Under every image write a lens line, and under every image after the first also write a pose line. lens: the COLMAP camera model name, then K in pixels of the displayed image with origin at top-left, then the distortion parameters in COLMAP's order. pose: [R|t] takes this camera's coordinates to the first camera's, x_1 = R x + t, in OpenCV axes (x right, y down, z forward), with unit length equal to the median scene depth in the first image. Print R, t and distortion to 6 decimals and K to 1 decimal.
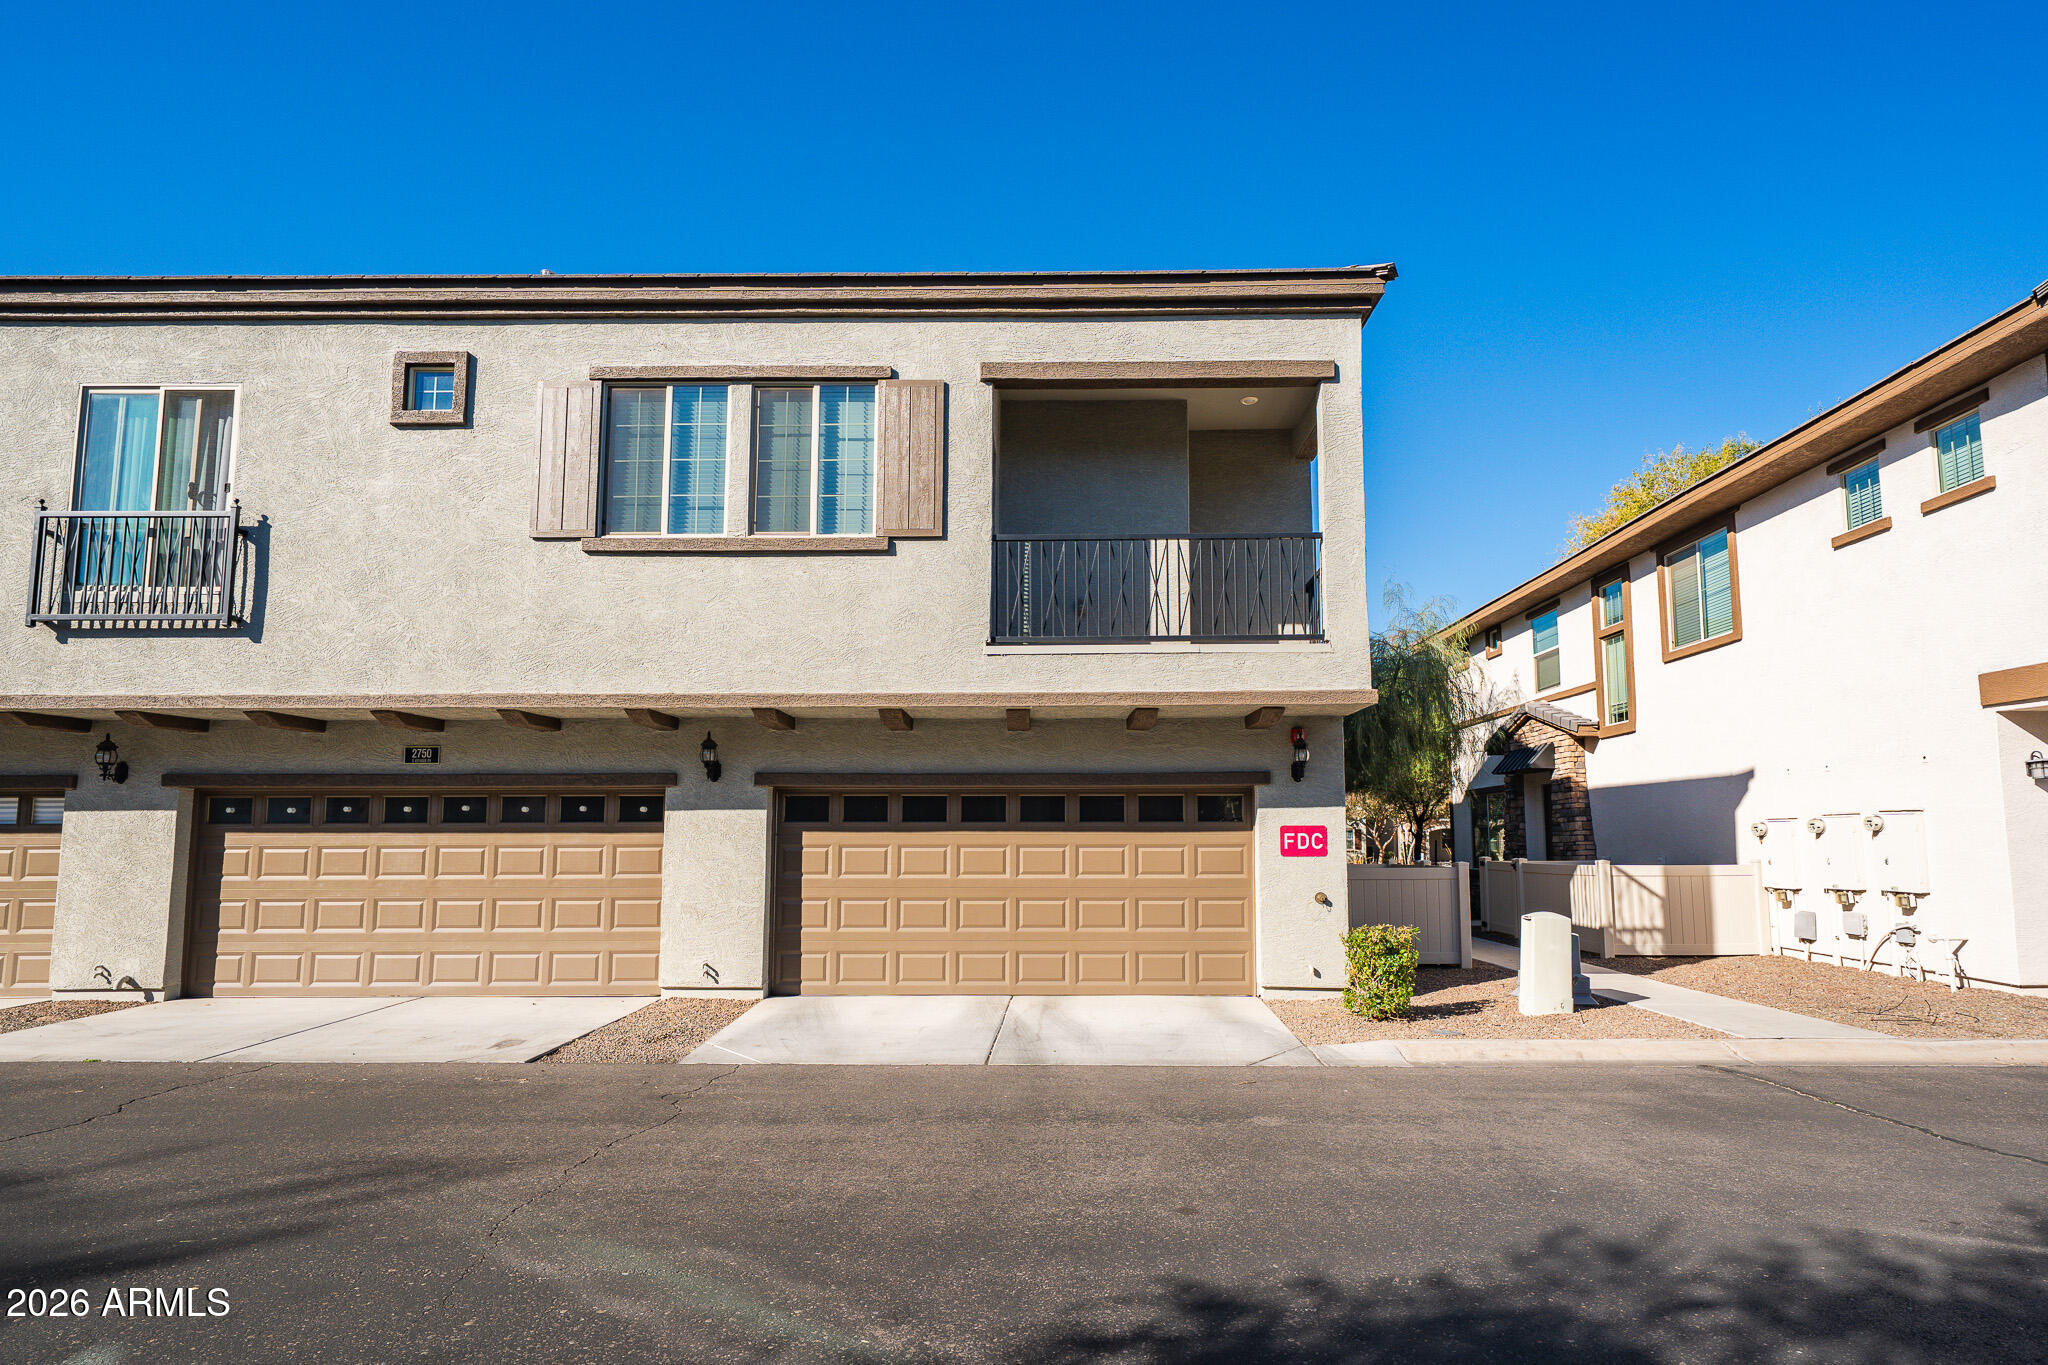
lens RADIAL K [[1044.8, 0, 1042.5], [0, 1044.8, 767.2], [0, 0, 1]] dist [-0.007781, 0.001642]
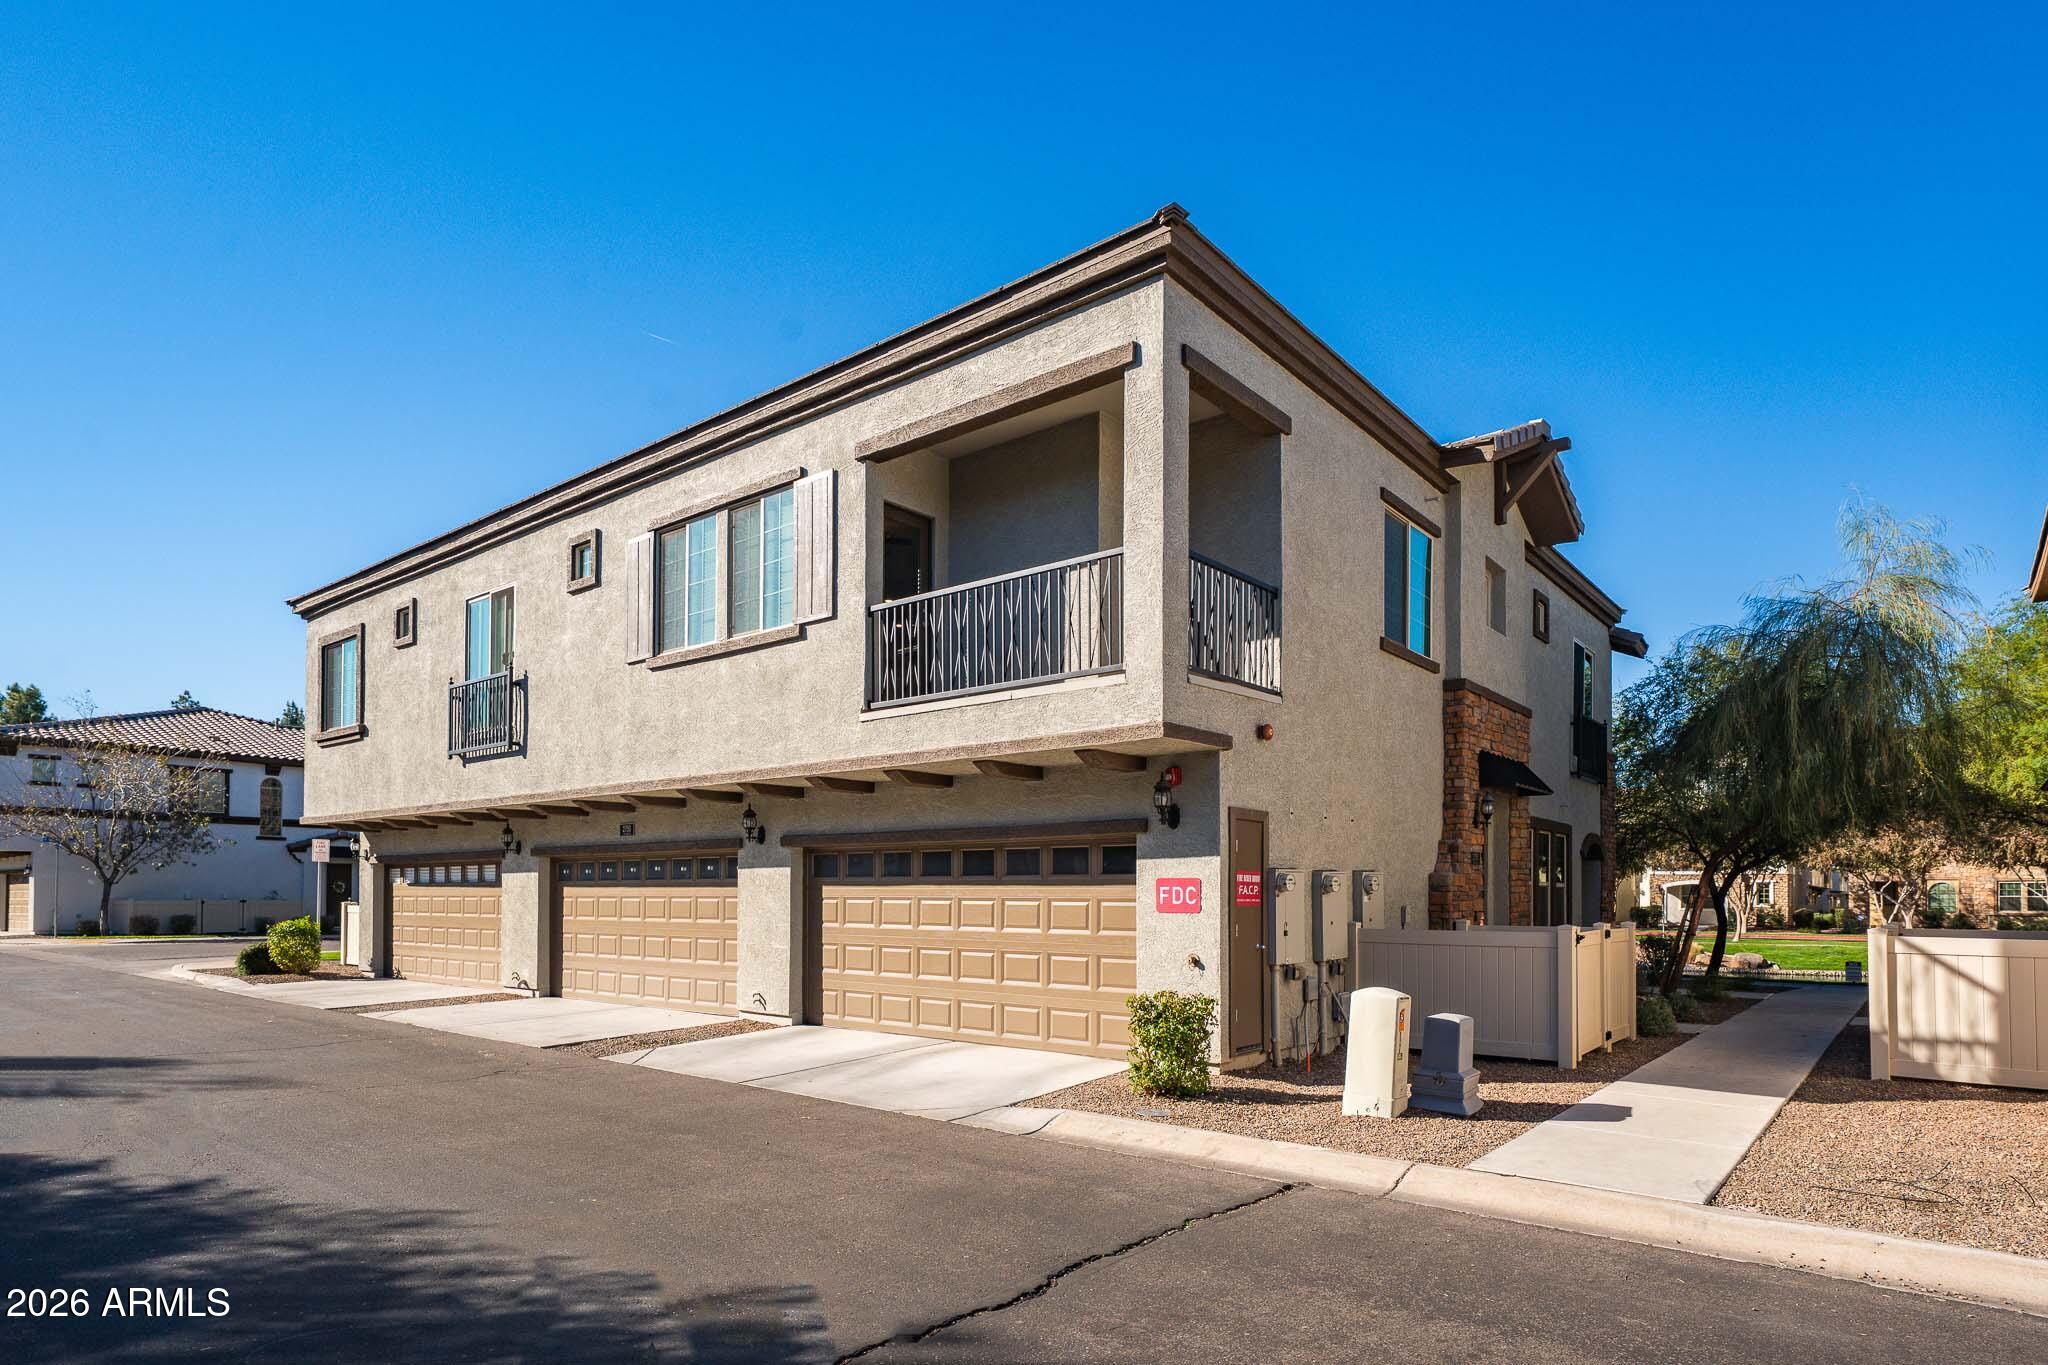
lens RADIAL K [[1186.7, 0, 1073.1], [0, 1186.7, 892.0], [0, 0, 1]] dist [0.000833, 0.004461]
pose [[0.767808, 0.003087, -0.640672, 0.851681], [0.042532, 0.997537, 0.055778, 0.007960], [0.639266, -0.070076, 0.765786, 0.179934]]
